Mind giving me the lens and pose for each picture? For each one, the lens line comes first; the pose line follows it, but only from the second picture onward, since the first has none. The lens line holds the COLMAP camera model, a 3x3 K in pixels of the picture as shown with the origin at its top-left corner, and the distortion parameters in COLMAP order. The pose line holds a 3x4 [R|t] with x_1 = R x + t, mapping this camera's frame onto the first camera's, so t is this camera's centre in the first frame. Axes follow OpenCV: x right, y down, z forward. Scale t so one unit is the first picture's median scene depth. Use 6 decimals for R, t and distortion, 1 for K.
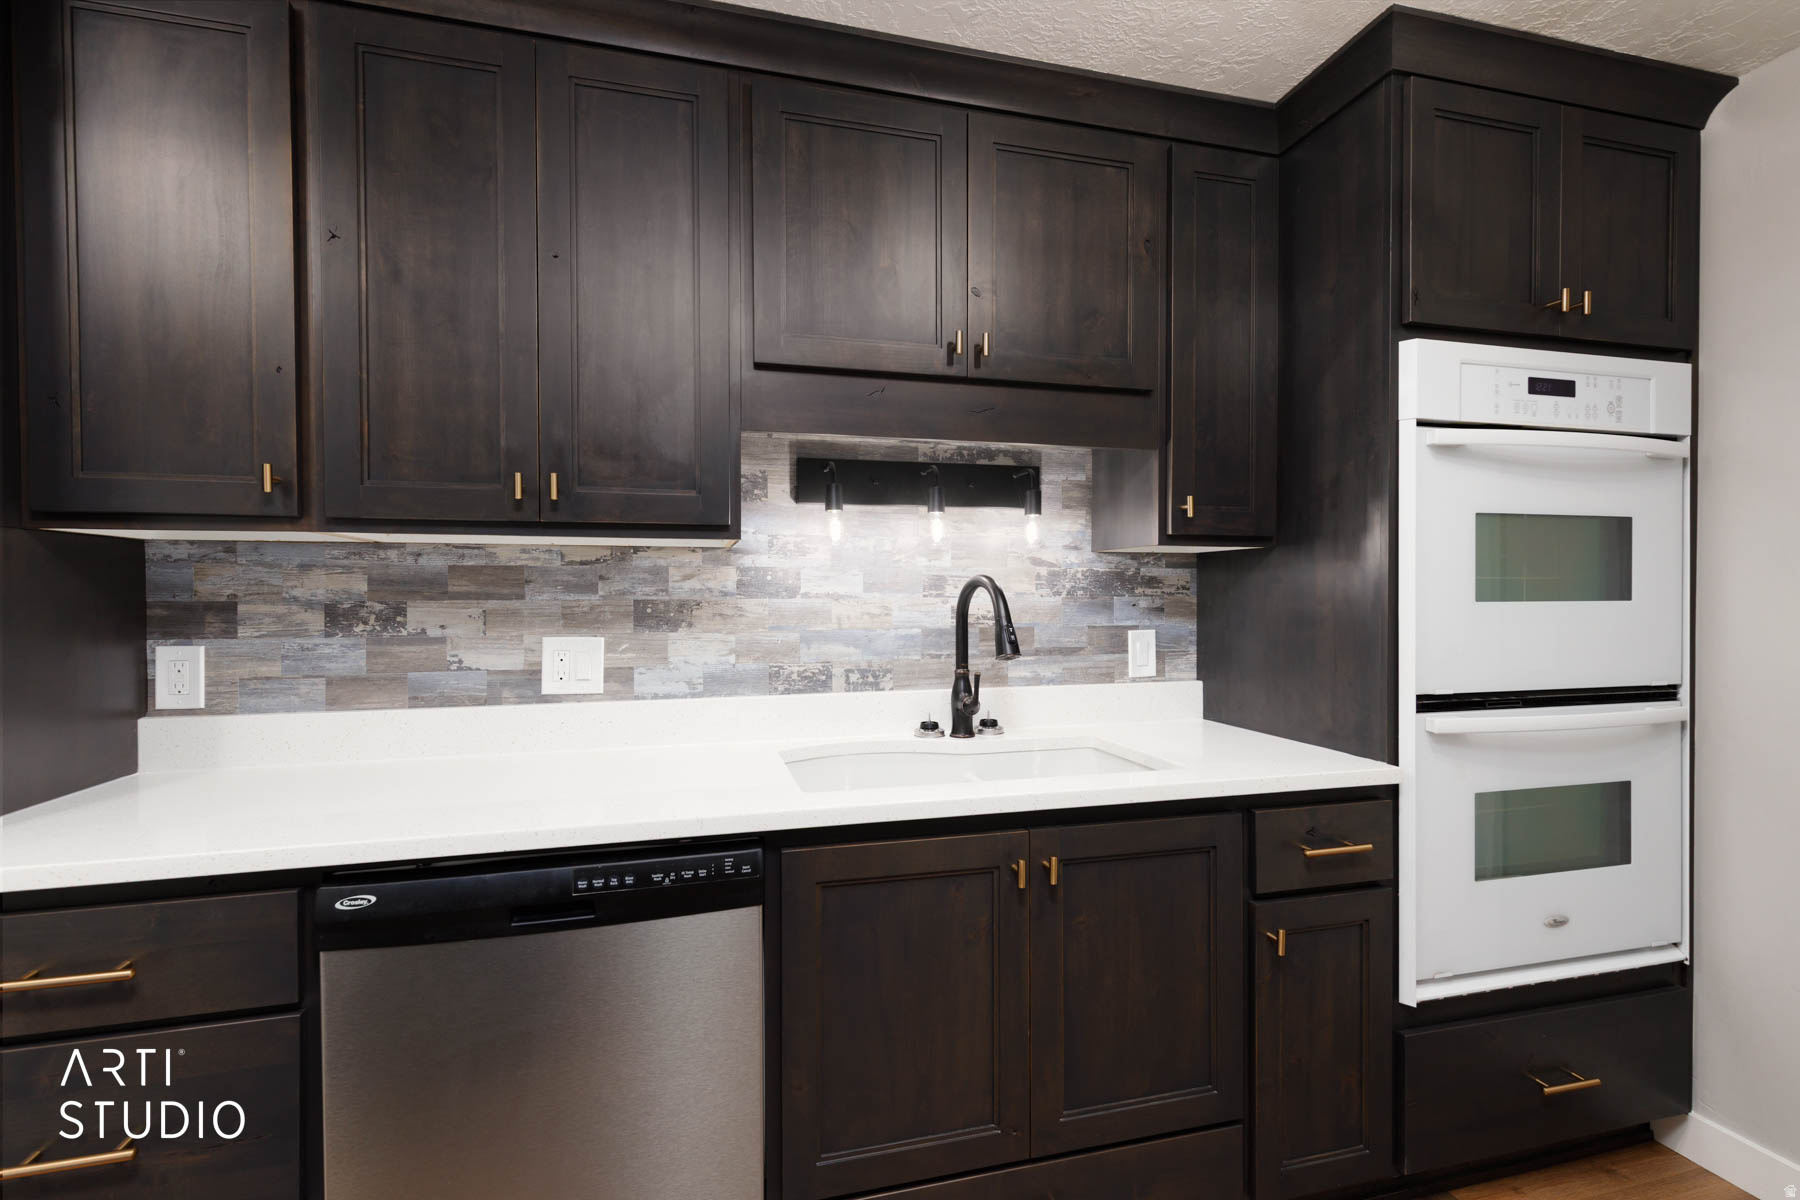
lens RADIAL K [[800.0, 0, 898.9], [0, 800.0, 605.3], [0, 0, 1]] dist [0.002146, -0.000249]
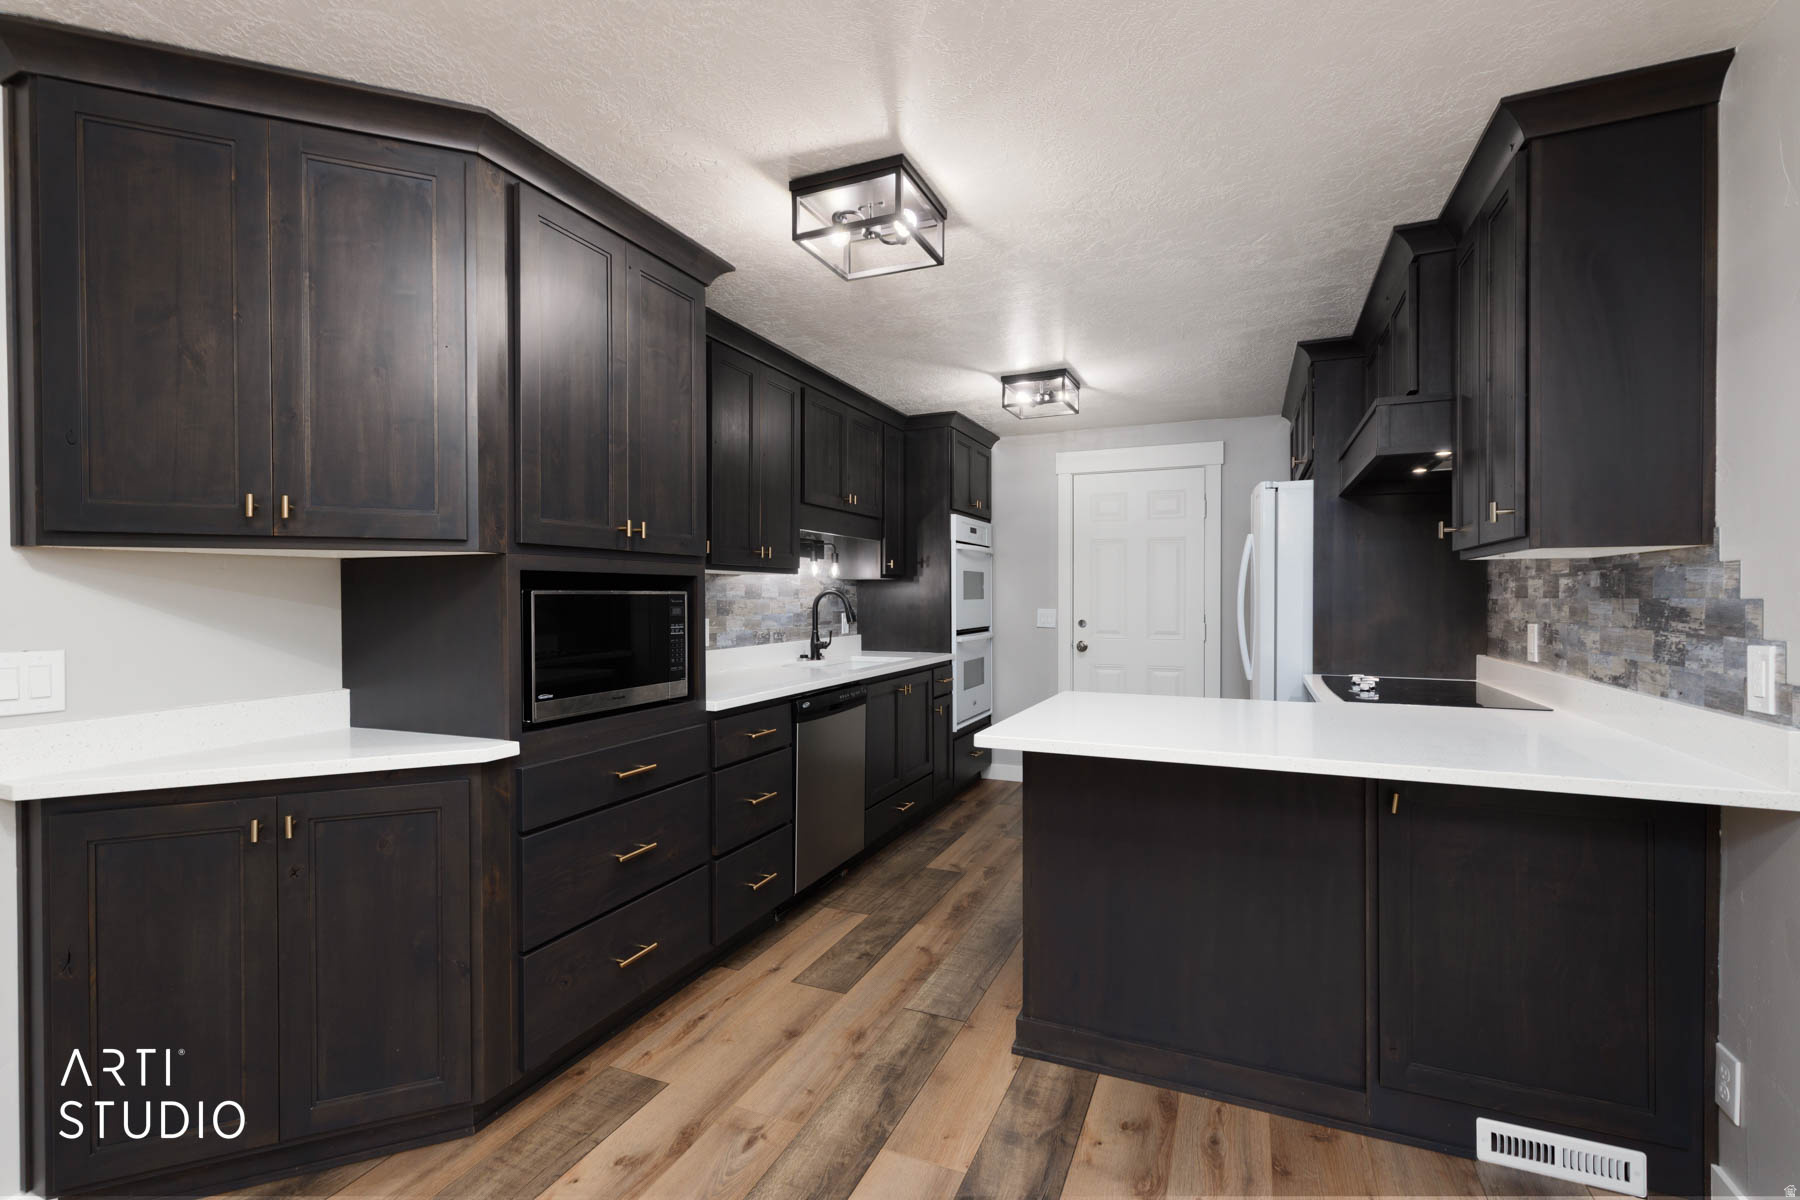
lens RADIAL K [[800.0, 0, 896.5], [0, 800.0, 605.6], [0, 0, 1]] dist [0.002146, -0.000249]
pose [[0.621315, -0.009332, 0.783505, -1.612317], [0.009877, 0.999943, 0.004077, 0.002627], [-0.783498, 0.005206, 0.621372, -0.617438]]
